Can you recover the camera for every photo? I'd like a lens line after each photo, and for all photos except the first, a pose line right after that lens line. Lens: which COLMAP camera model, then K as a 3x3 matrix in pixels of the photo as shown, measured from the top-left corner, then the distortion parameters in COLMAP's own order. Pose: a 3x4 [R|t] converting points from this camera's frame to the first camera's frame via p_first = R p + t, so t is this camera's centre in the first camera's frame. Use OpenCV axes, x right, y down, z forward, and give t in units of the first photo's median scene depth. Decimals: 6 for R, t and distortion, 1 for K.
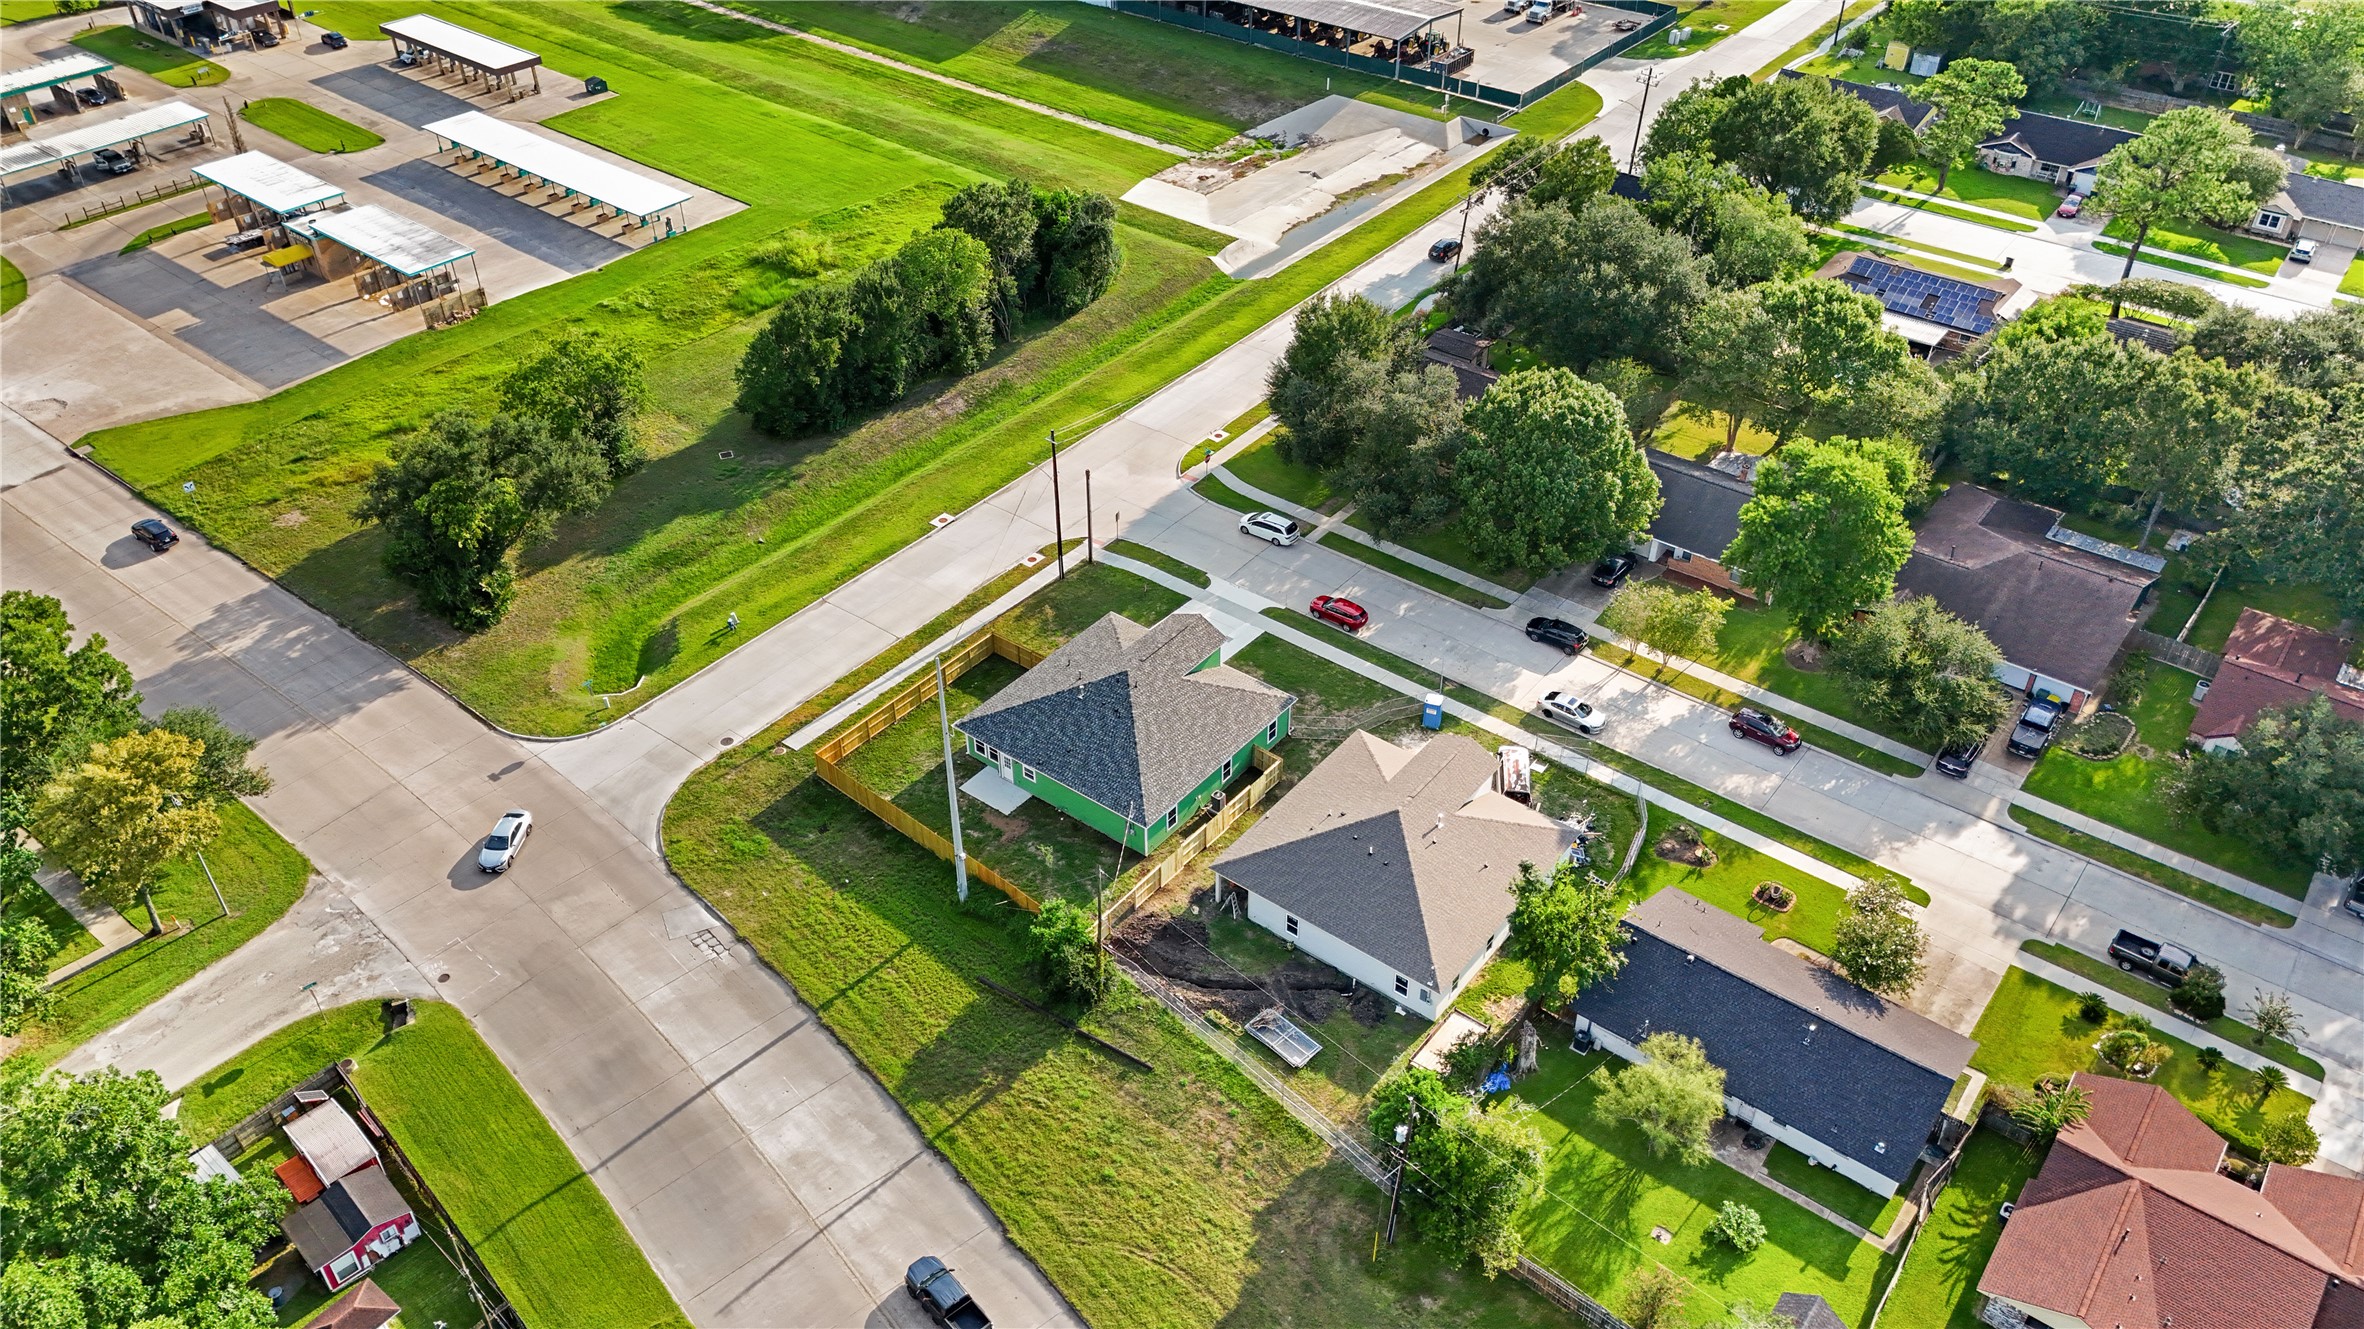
lens RADIAL K [[1734.7, 0, 1190.7], [0, 1734.7, 661.1], [0, 0, 1]] dist [0.119651, -0.180814]
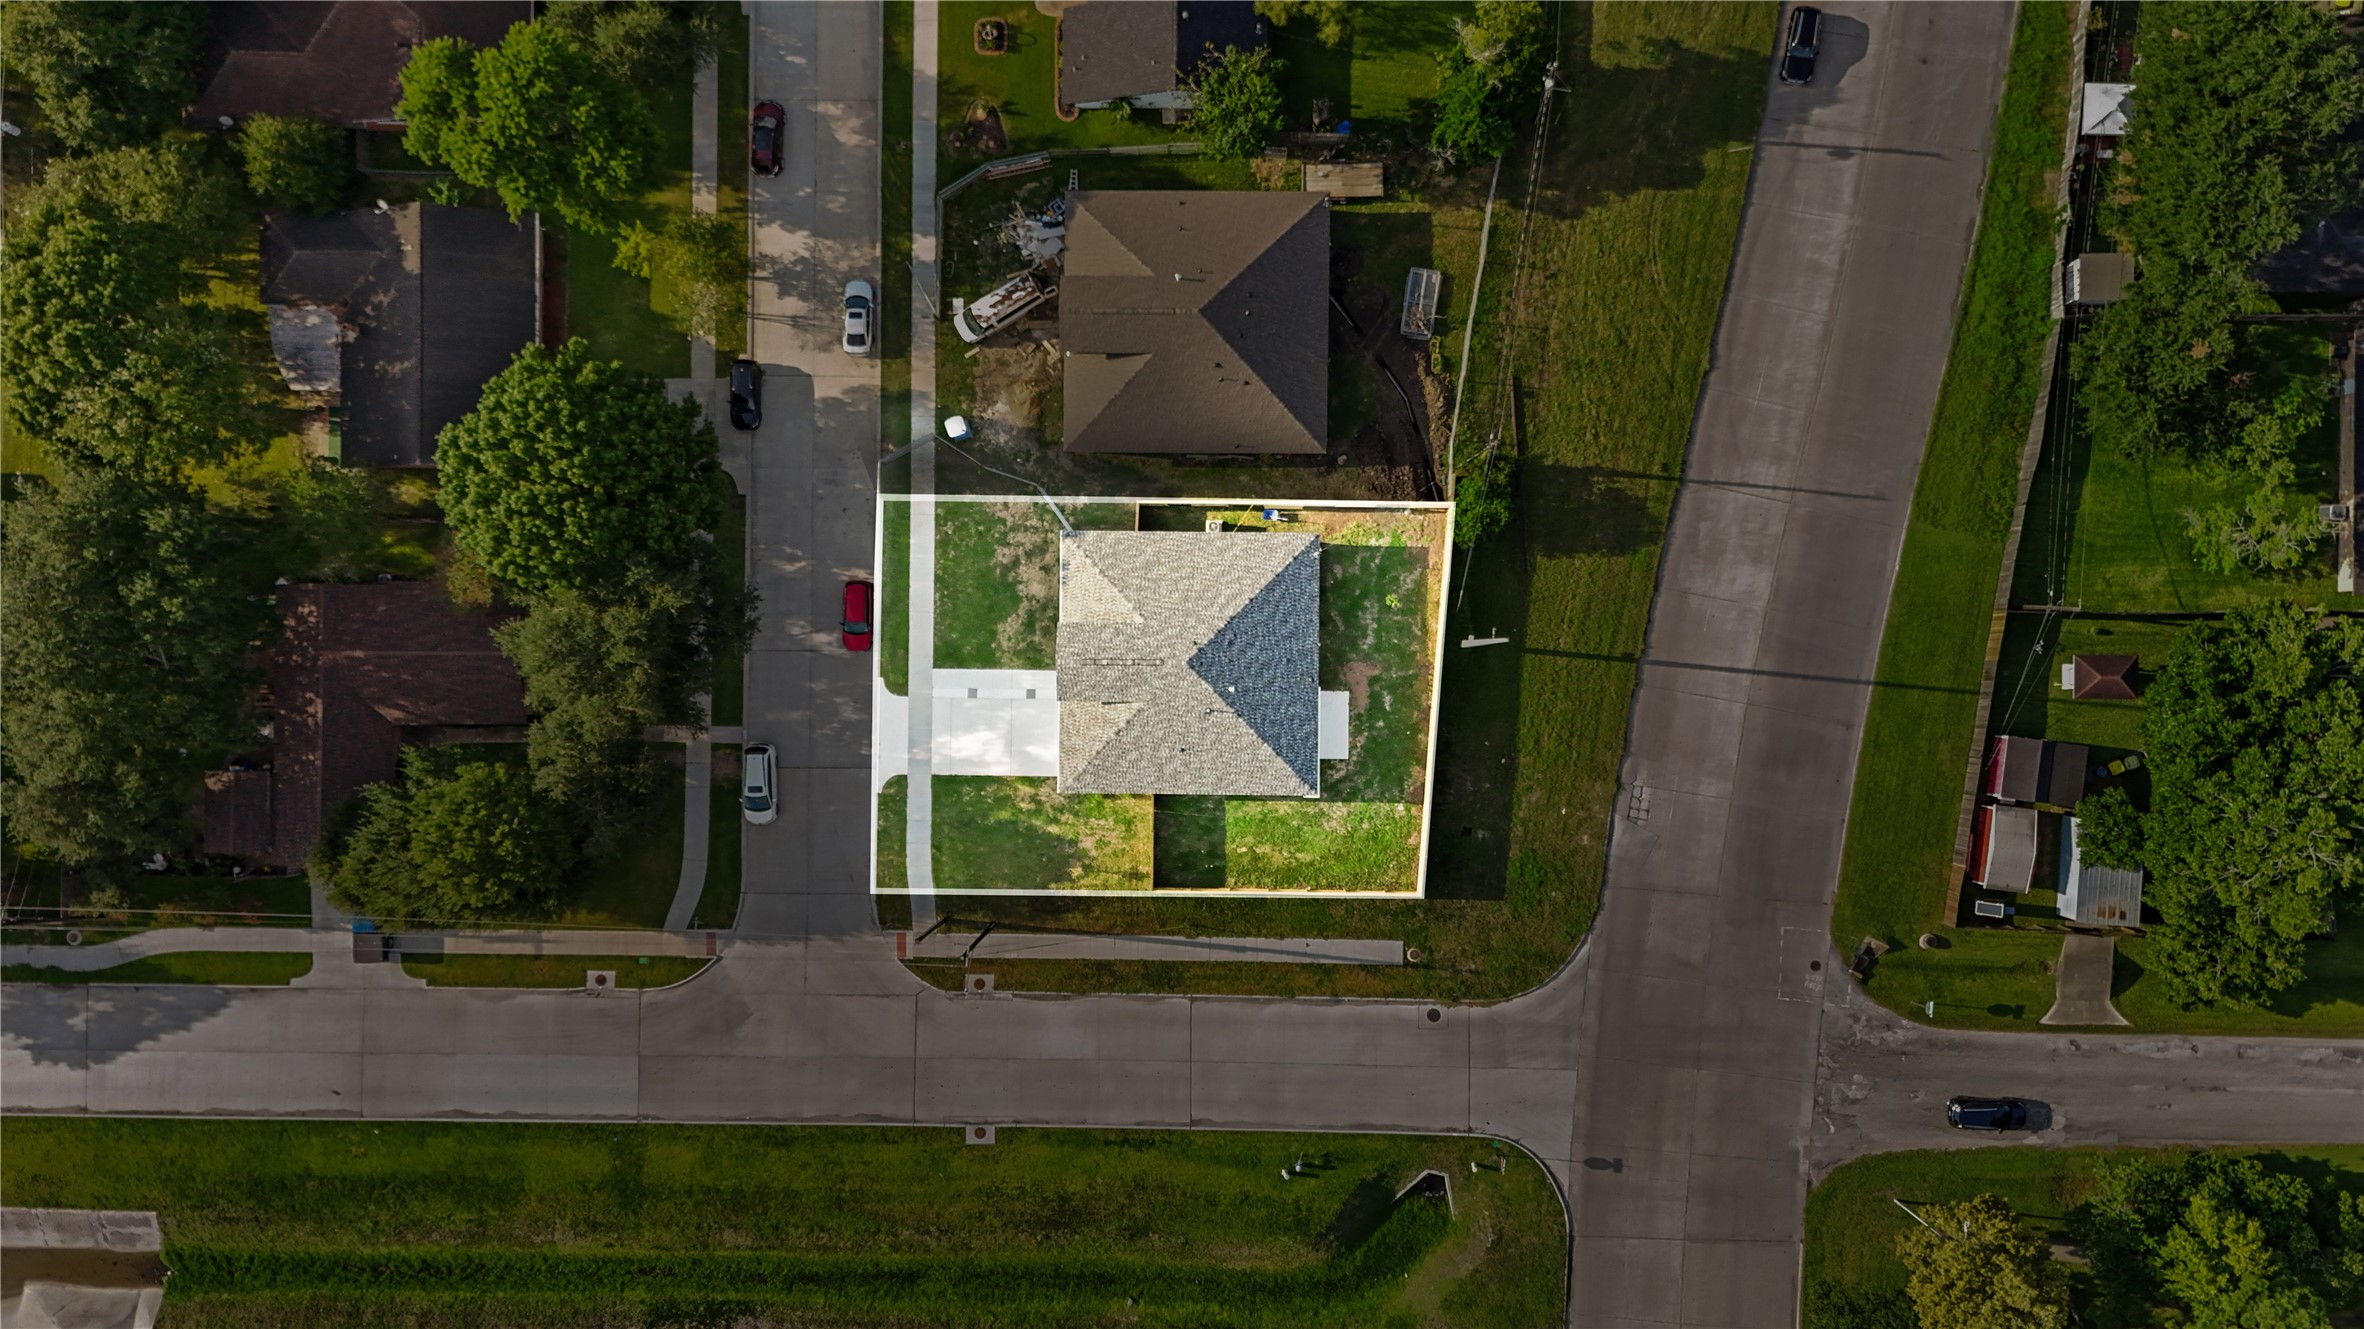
lens RADIAL K [[1734.7, 0, 1190.7], [0, 1734.7, 661.1], [0, 0, 1]] dist [0.119651, -0.180814]
pose [[-0.604097, -0.796623, 0.021414, -0.054905], [0.505995, -0.362671, 0.782585, -0.687596], [-0.615659, 0.483592, 0.622176, 0.406425]]
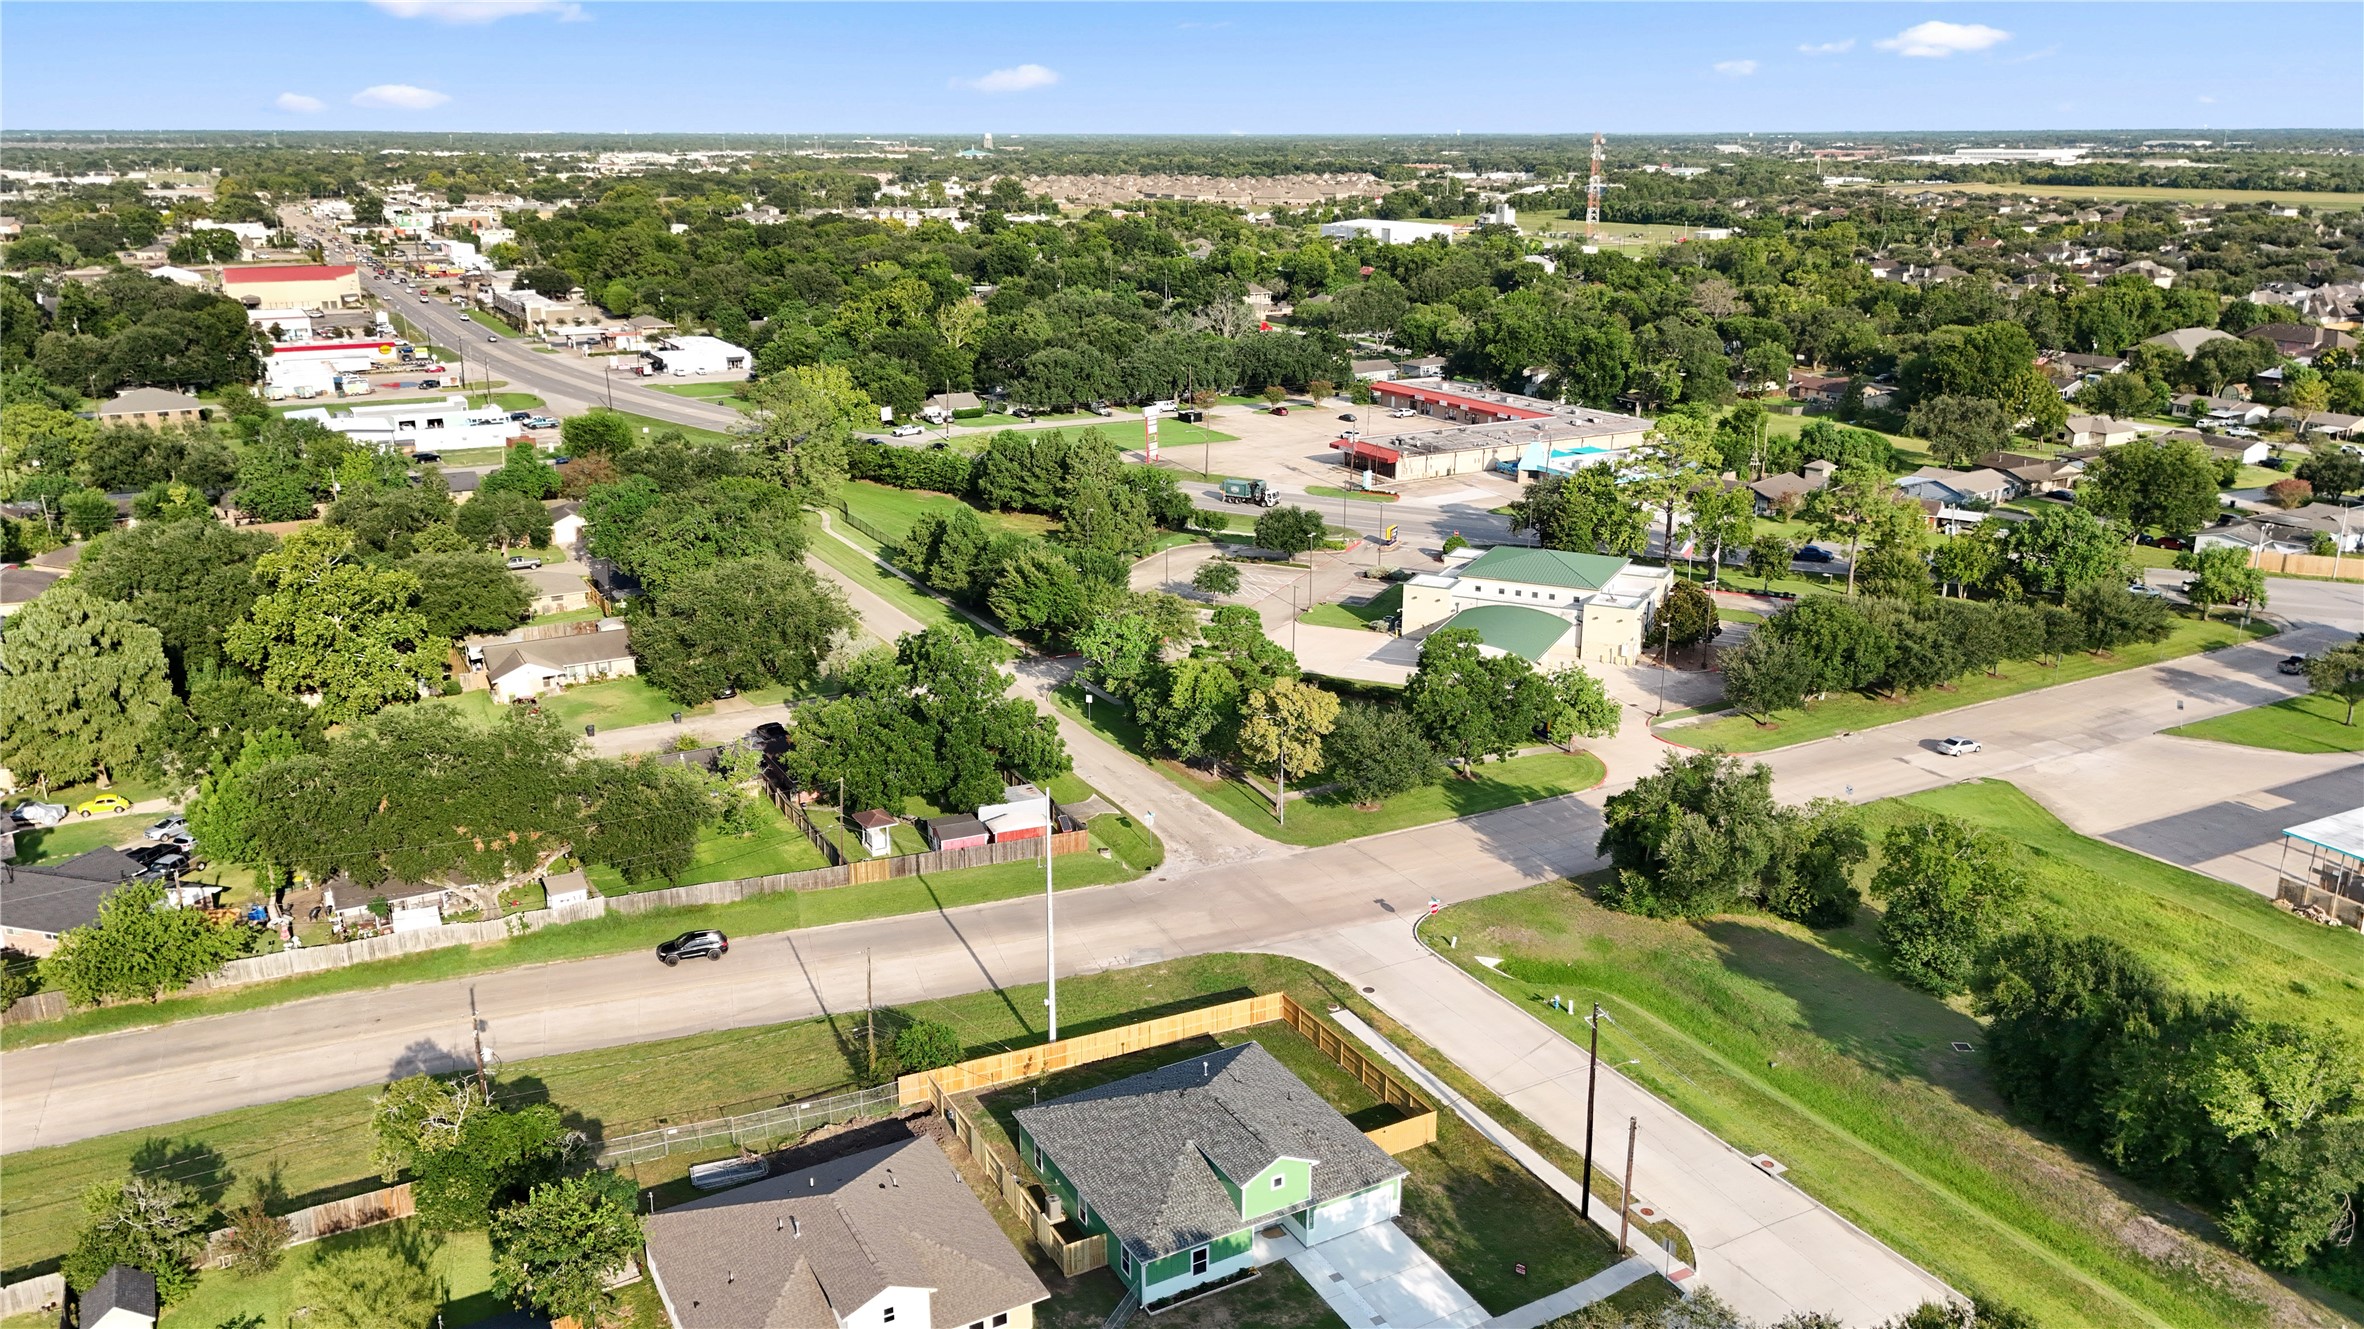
lens RADIAL K [[1734.7, 0, 1190.7], [0, 1734.7, 661.1], [0, 0, 1]] dist [0.119651, -0.180814]
pose [[-0.383849, 0.267452, -0.883815, 0.639122], [-0.562145, 0.691650, 0.453446, -0.500543], [0.732566, 0.670887, -0.115142, 0.915615]]
